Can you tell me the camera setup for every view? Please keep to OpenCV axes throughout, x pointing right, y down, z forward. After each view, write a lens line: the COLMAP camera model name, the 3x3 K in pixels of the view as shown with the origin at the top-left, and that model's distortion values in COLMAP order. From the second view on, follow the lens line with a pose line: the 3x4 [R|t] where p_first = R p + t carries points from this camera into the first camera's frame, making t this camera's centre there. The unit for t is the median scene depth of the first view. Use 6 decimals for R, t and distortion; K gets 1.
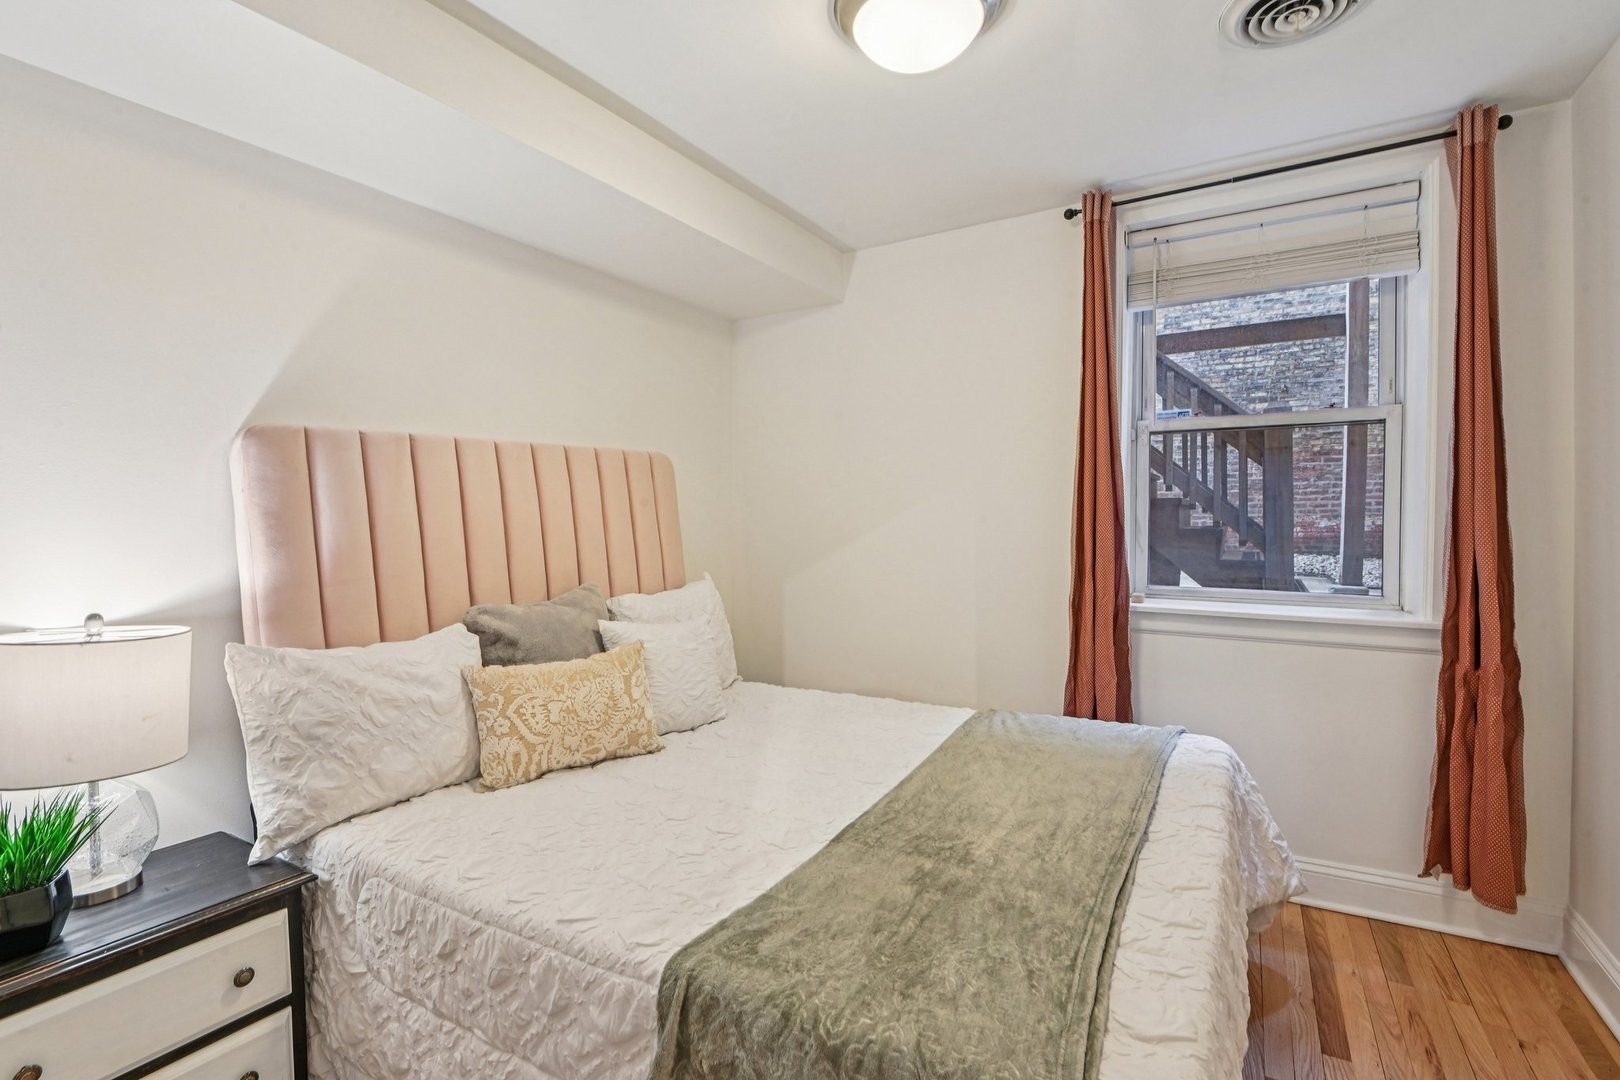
lens RADIAL K [[742.4, 0, 800.2], [0, 742.4, 531.2], [0, 0, 1]] dist [-0.009410, -0.003079]
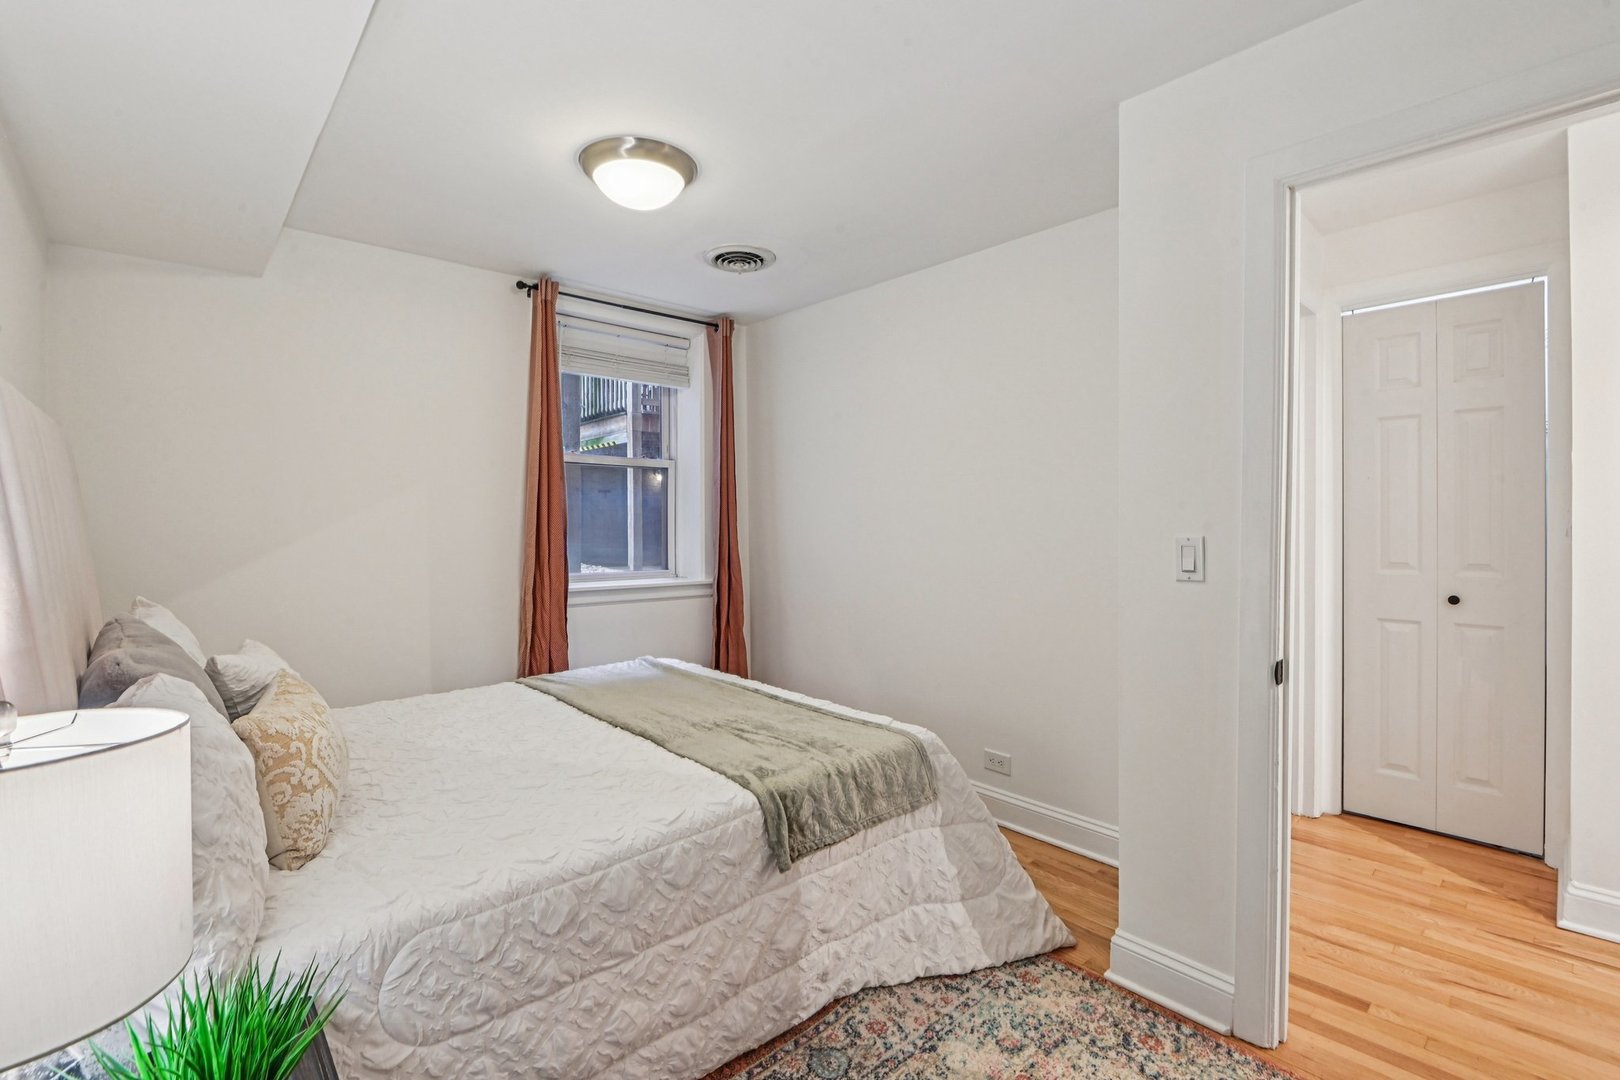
lens RADIAL K [[742.4, 0, 805.0], [0, 742.4, 529.3], [0, 0, 1]] dist [-0.009410, -0.003079]
pose [[0.283405, -0.001077, 0.959000, -0.909478], [0.007695, 0.999970, -0.001150, -0.003921], [-0.958970, 0.007705, 0.283404, 0.220415]]
